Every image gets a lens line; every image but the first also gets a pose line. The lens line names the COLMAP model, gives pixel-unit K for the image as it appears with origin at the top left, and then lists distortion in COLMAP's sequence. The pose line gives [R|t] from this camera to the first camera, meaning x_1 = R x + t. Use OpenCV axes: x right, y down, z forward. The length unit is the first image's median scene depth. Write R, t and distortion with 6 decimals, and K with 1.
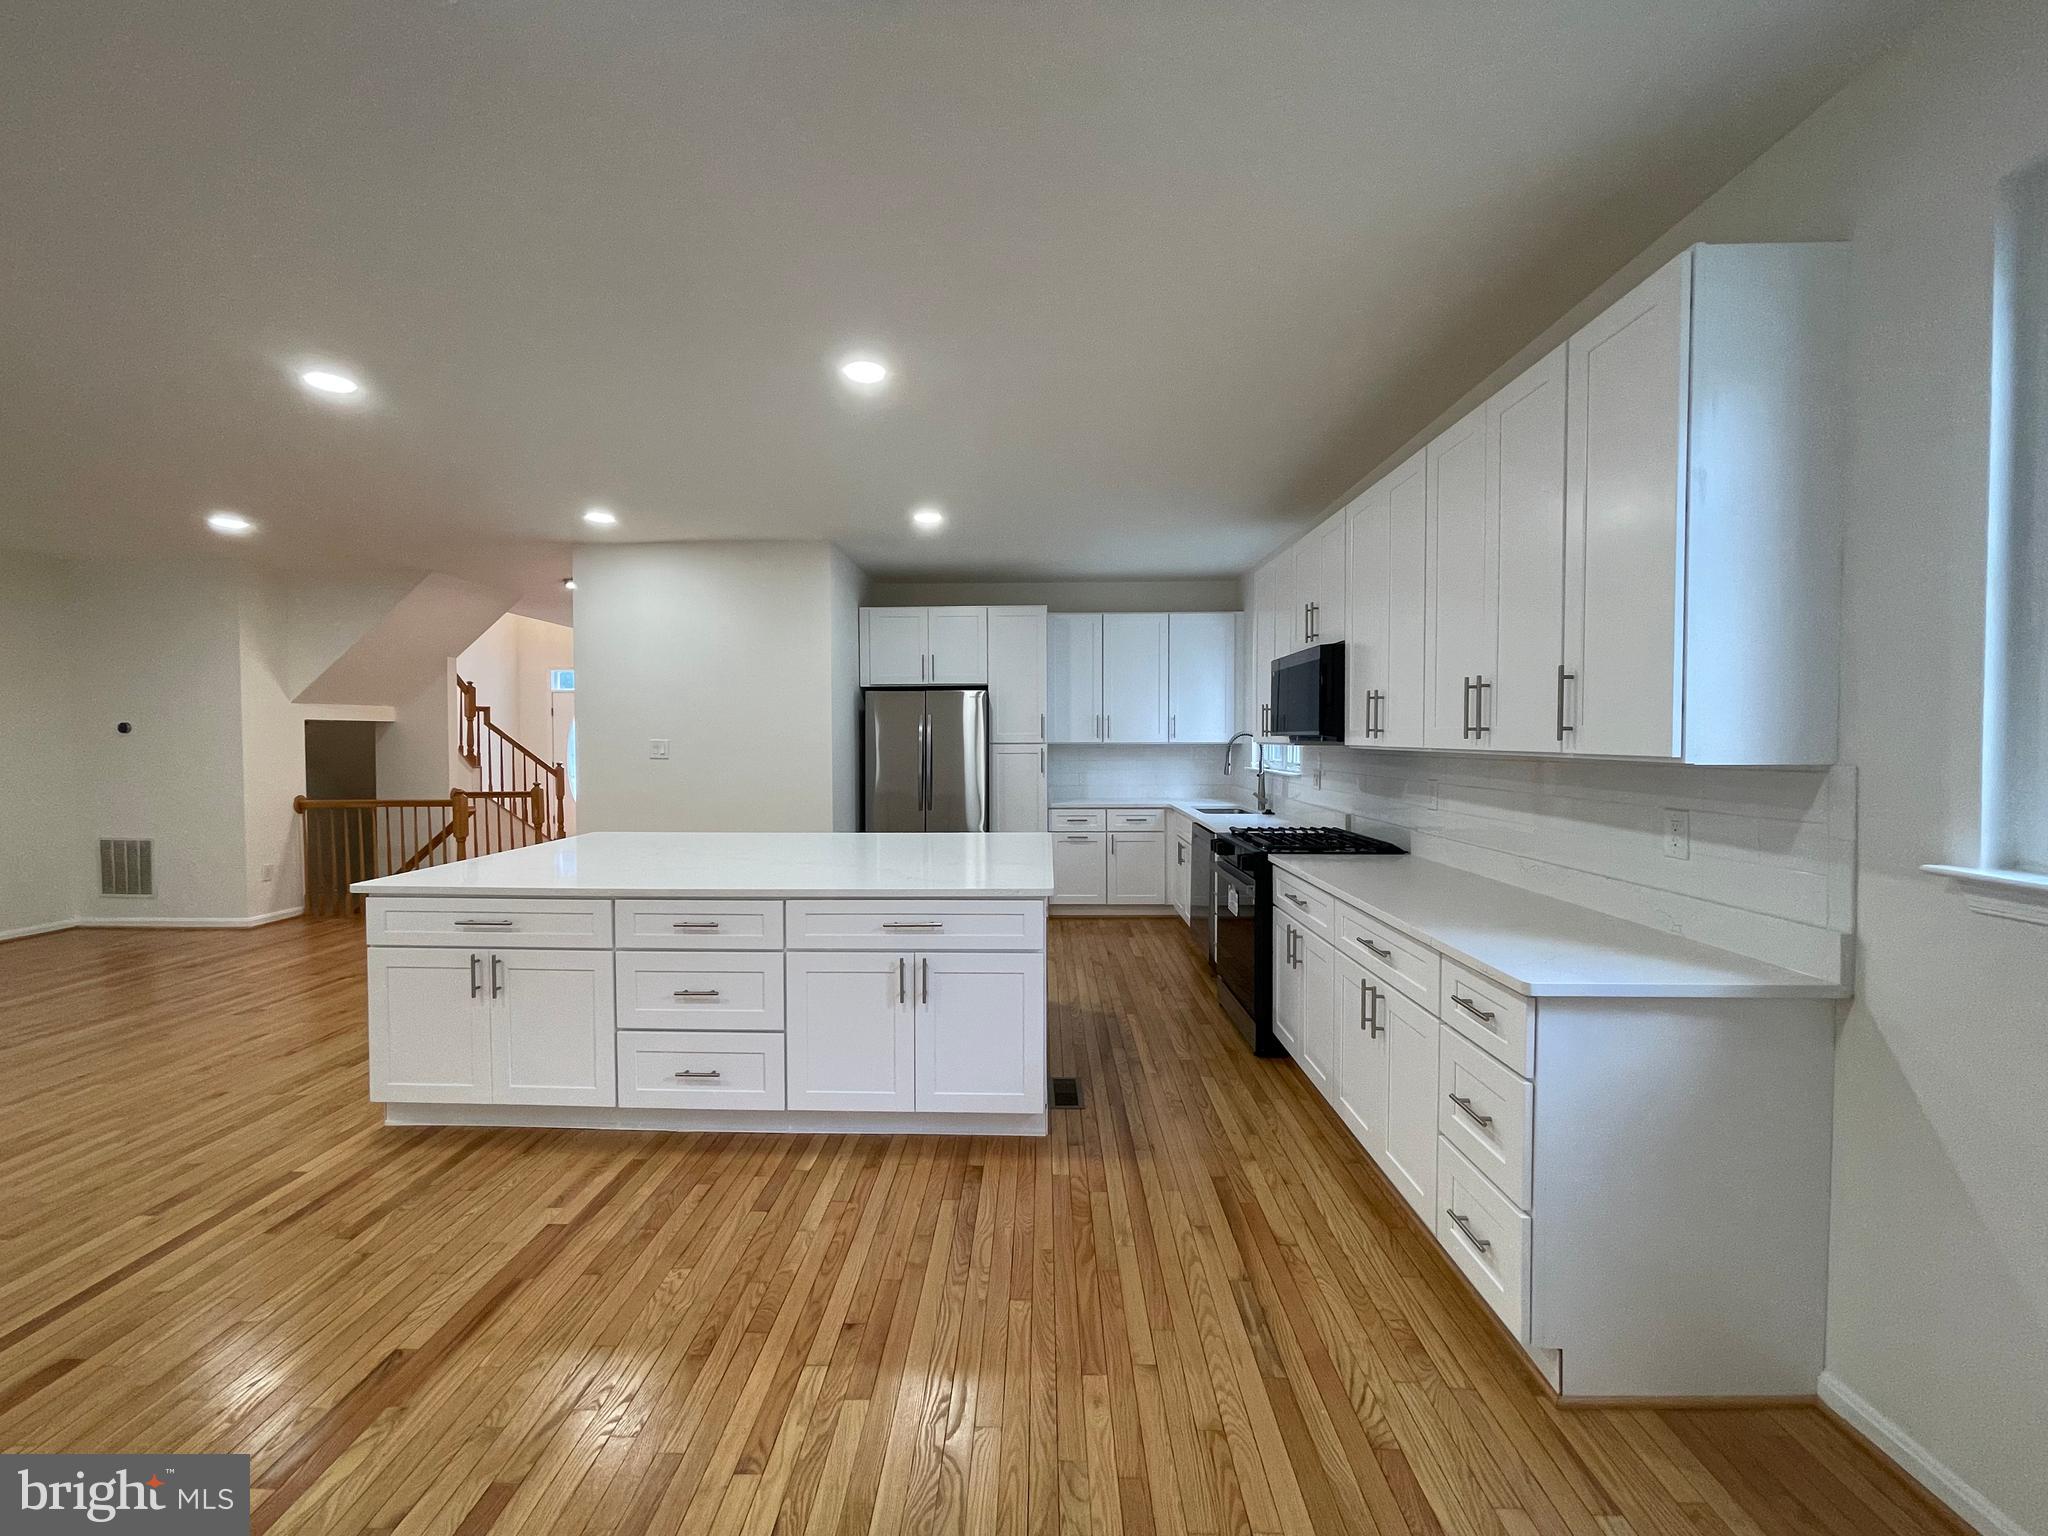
lens RADIAL K [[829.5, 0, 1018.7], [0, 829.5, 767.8], [0, 0, 1]] dist [-0.000516, 0.000334]
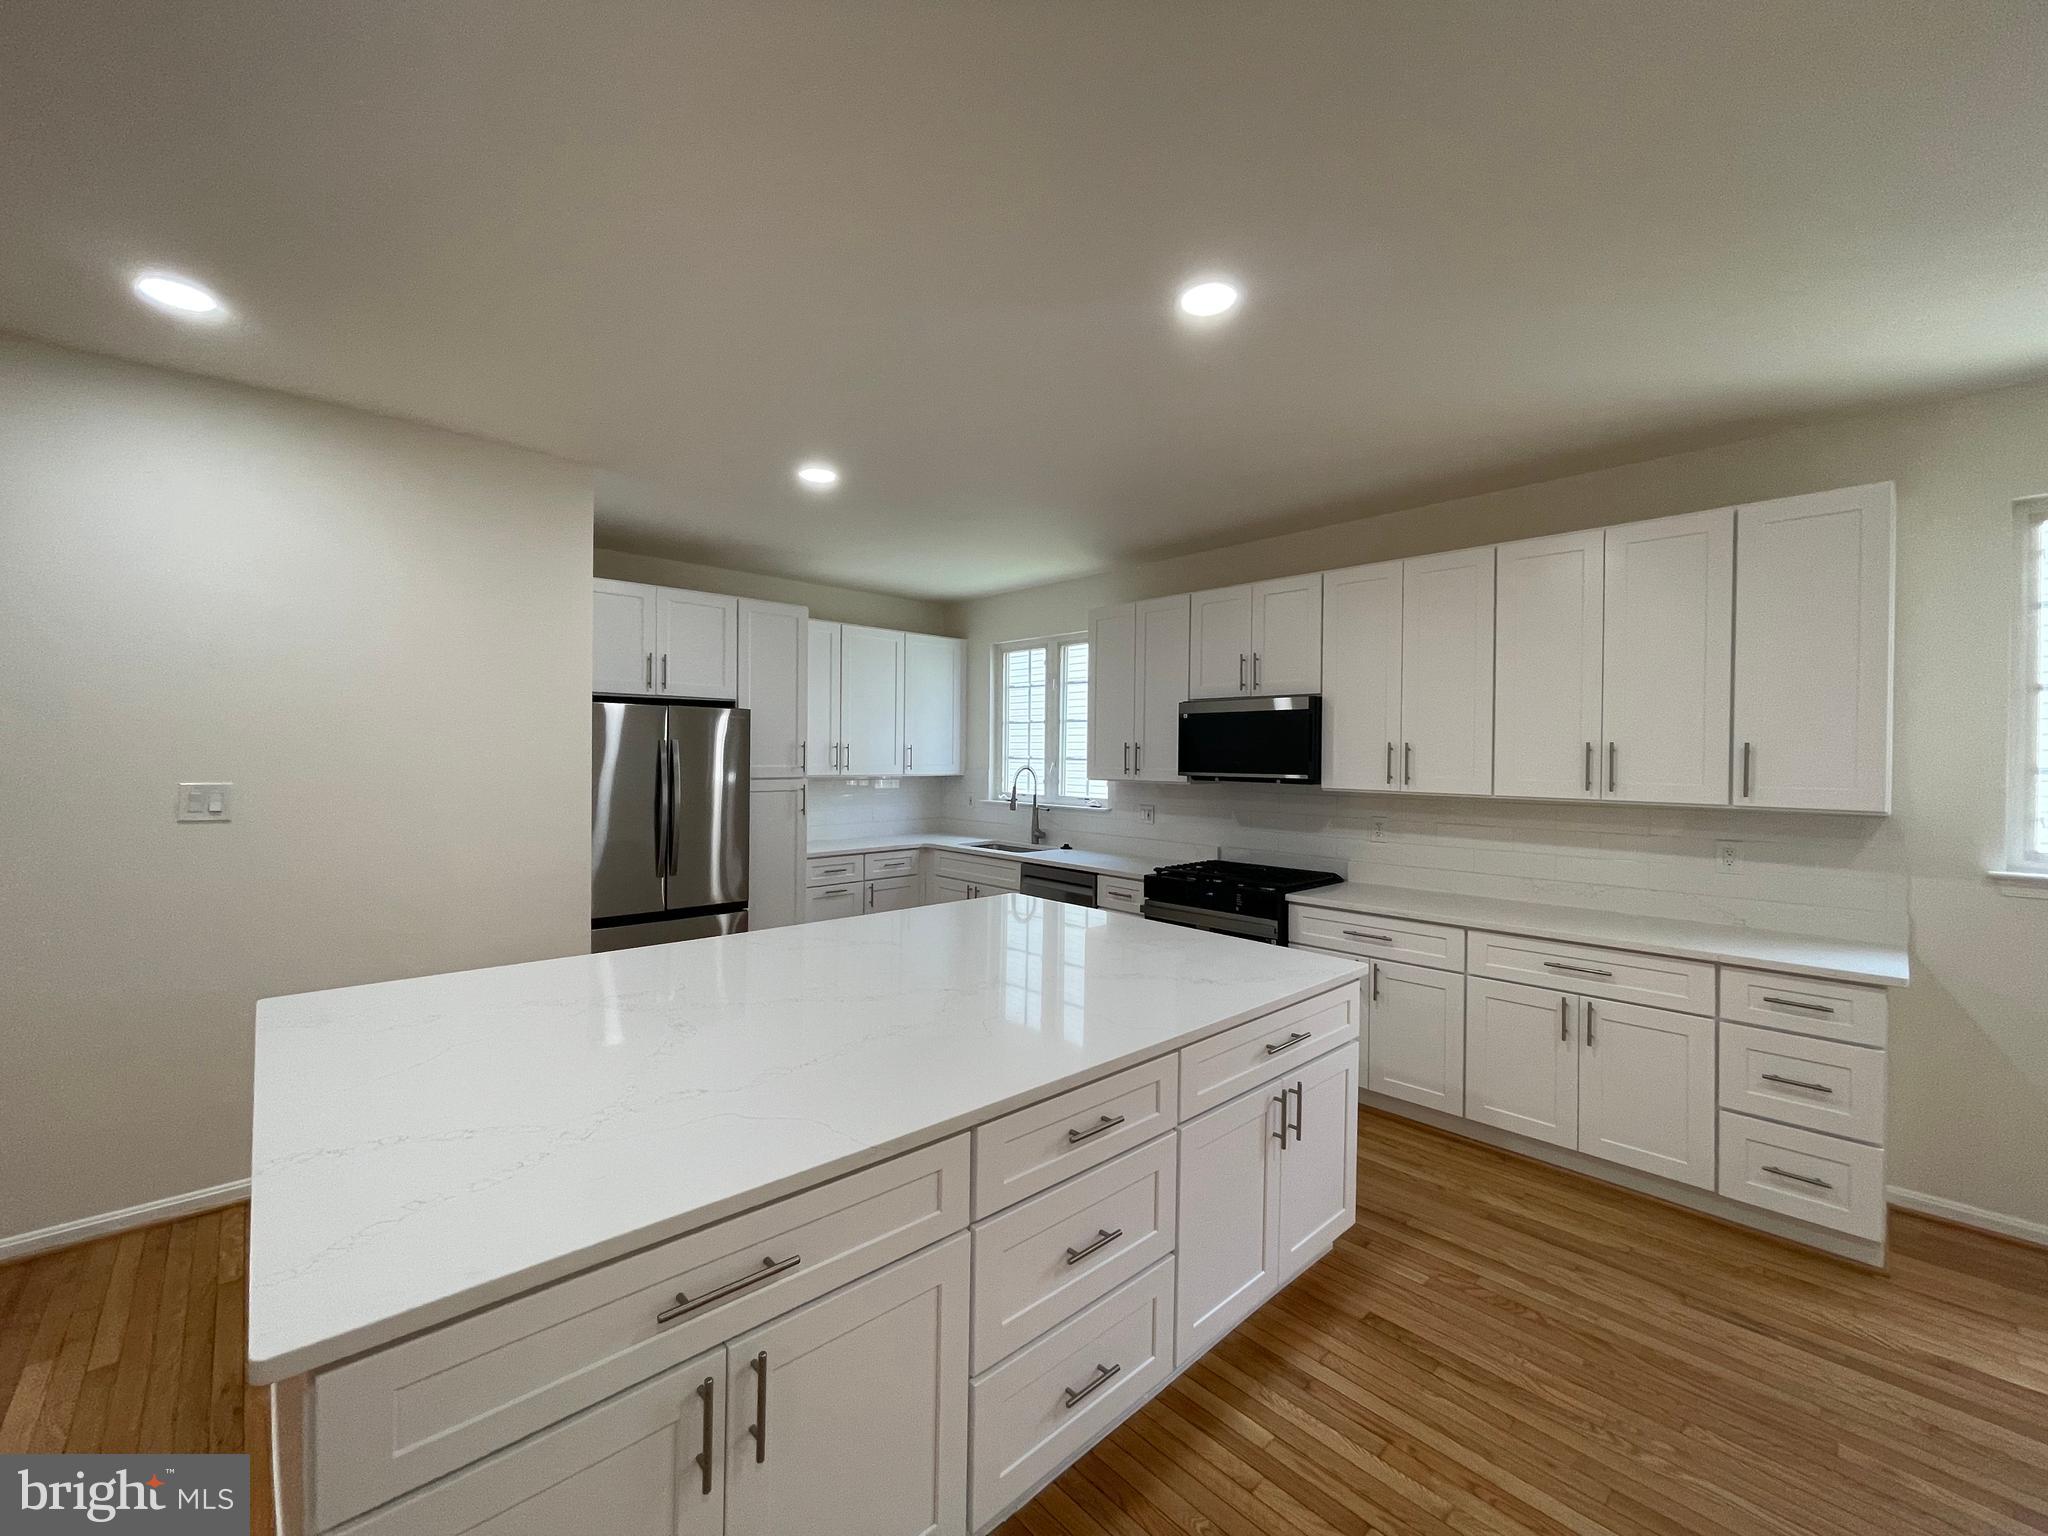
lens RADIAL K [[829.5, 0, 1024.0], [0, 829.5, 768.0], [0, 0, 1]] dist [0.000907, -0.000417]
pose [[0.710950, -0.001700, 0.703240, -0.671015], [0.014336, 0.999824, -0.012077, -0.046182], [-0.703096, 0.018668, 0.710850, 0.495009]]
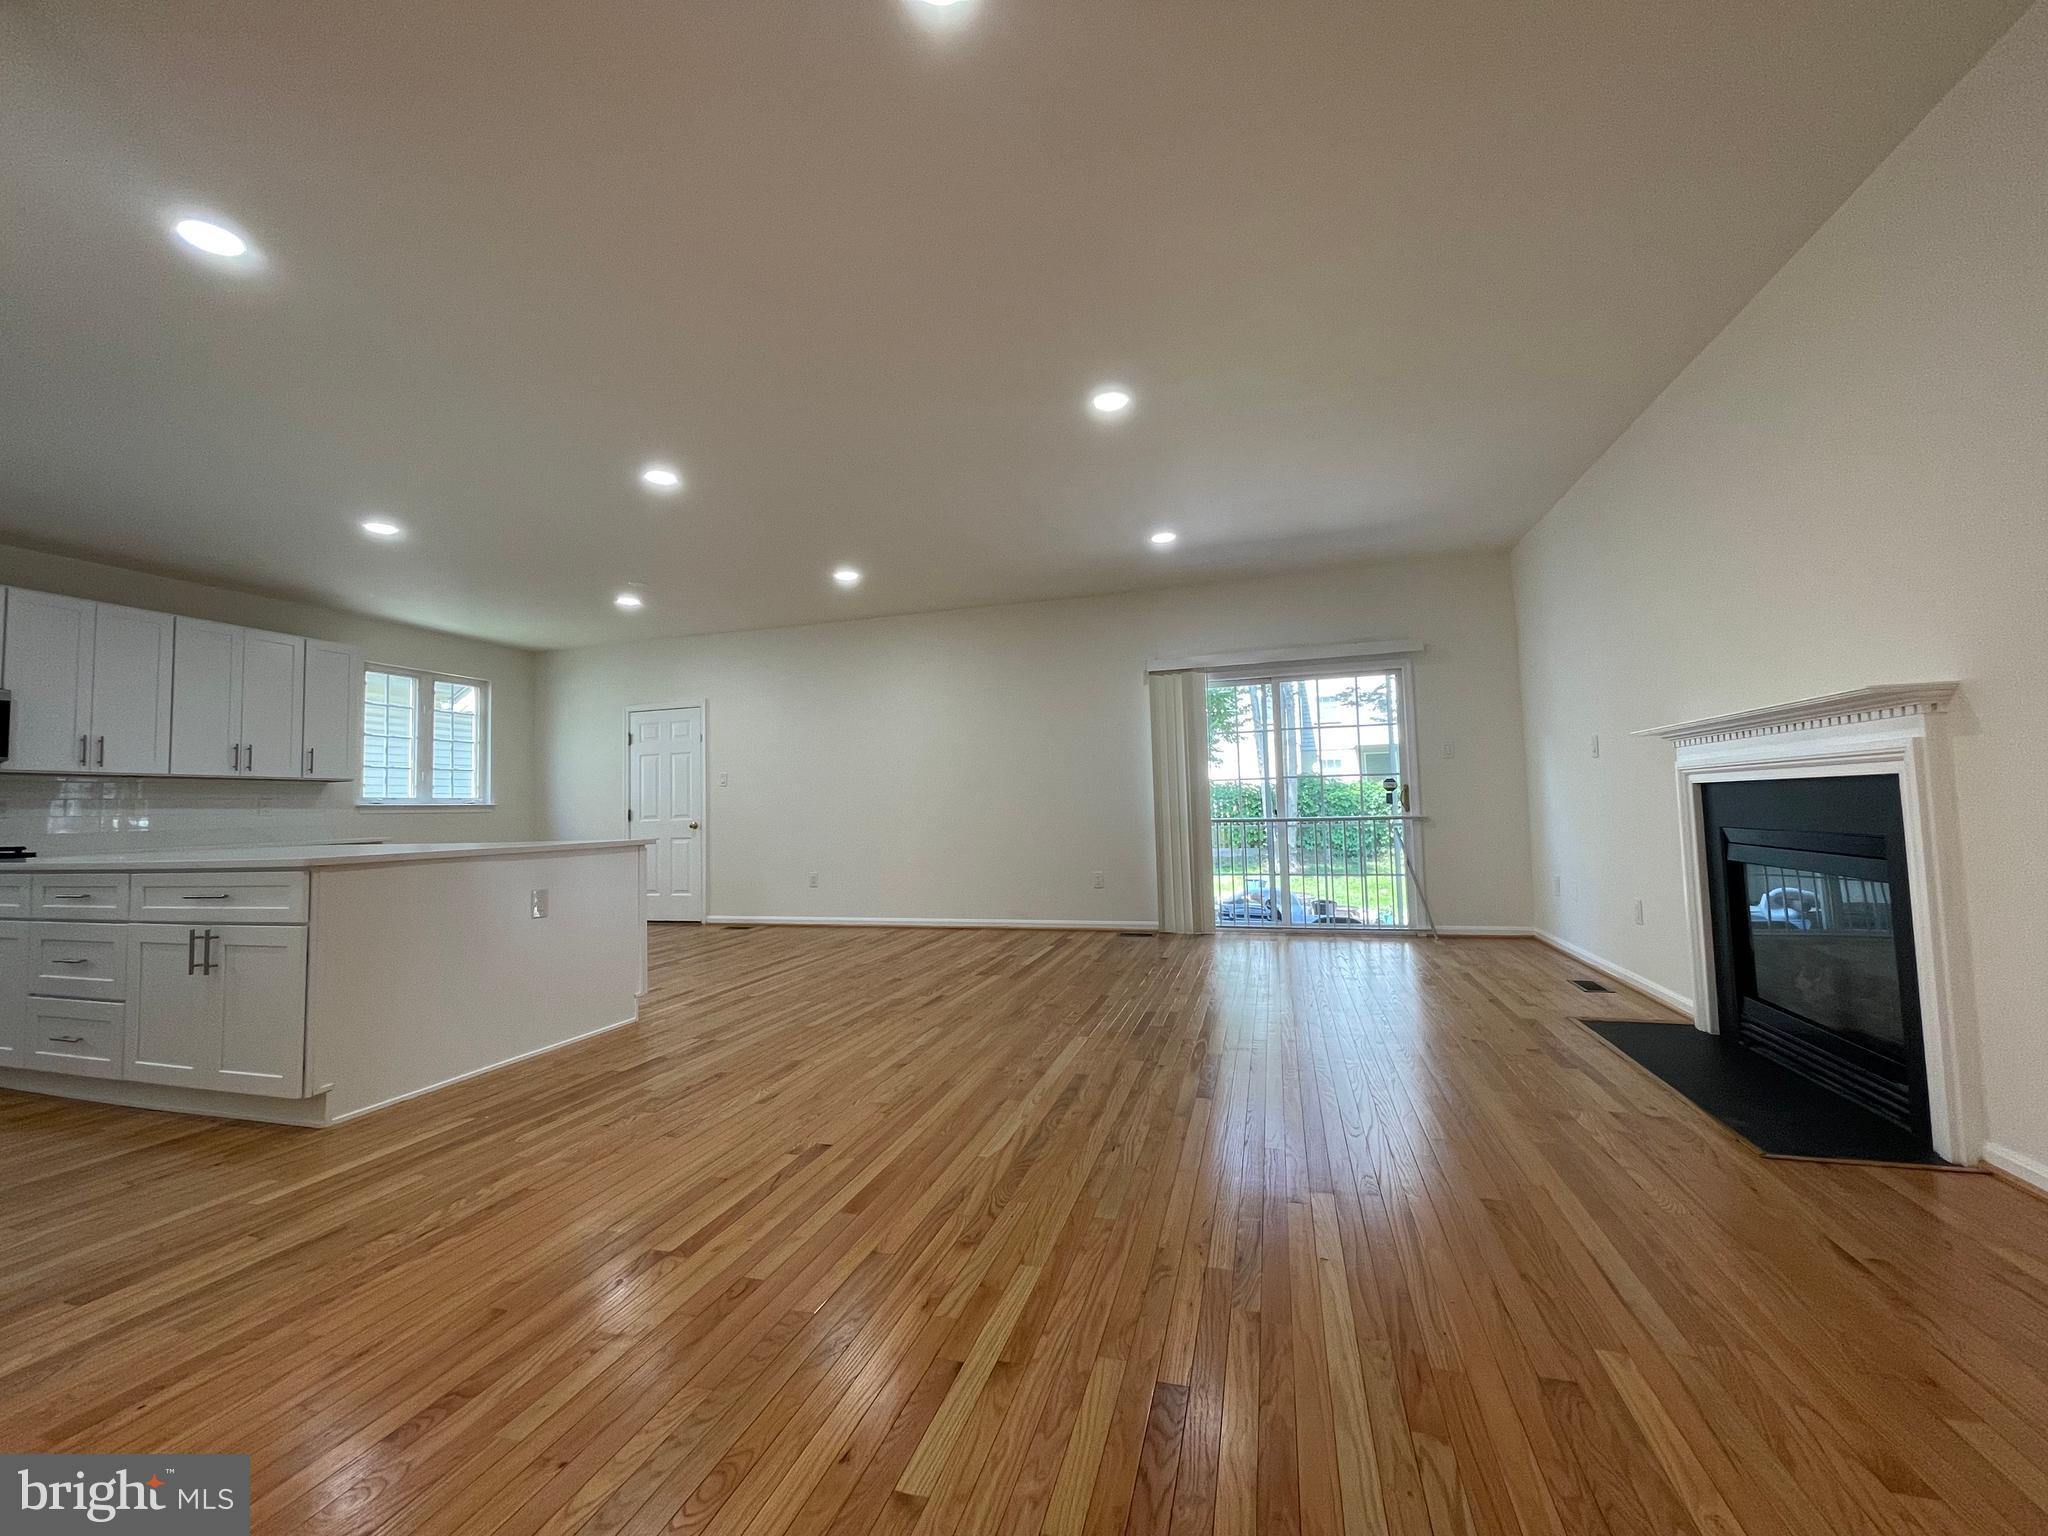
lens RADIAL K [[821.7, 0, 1012.4], [0, 821.7, 760.1], [0, 0, 1]] dist [-0.002099, -0.000239]
pose [[-0.963289, 0.042513, 0.265080, -1.476346], [0.037461, 0.999008, -0.024087, 0.050304], [-0.265841, -0.013273, -0.963925, 1.838275]]
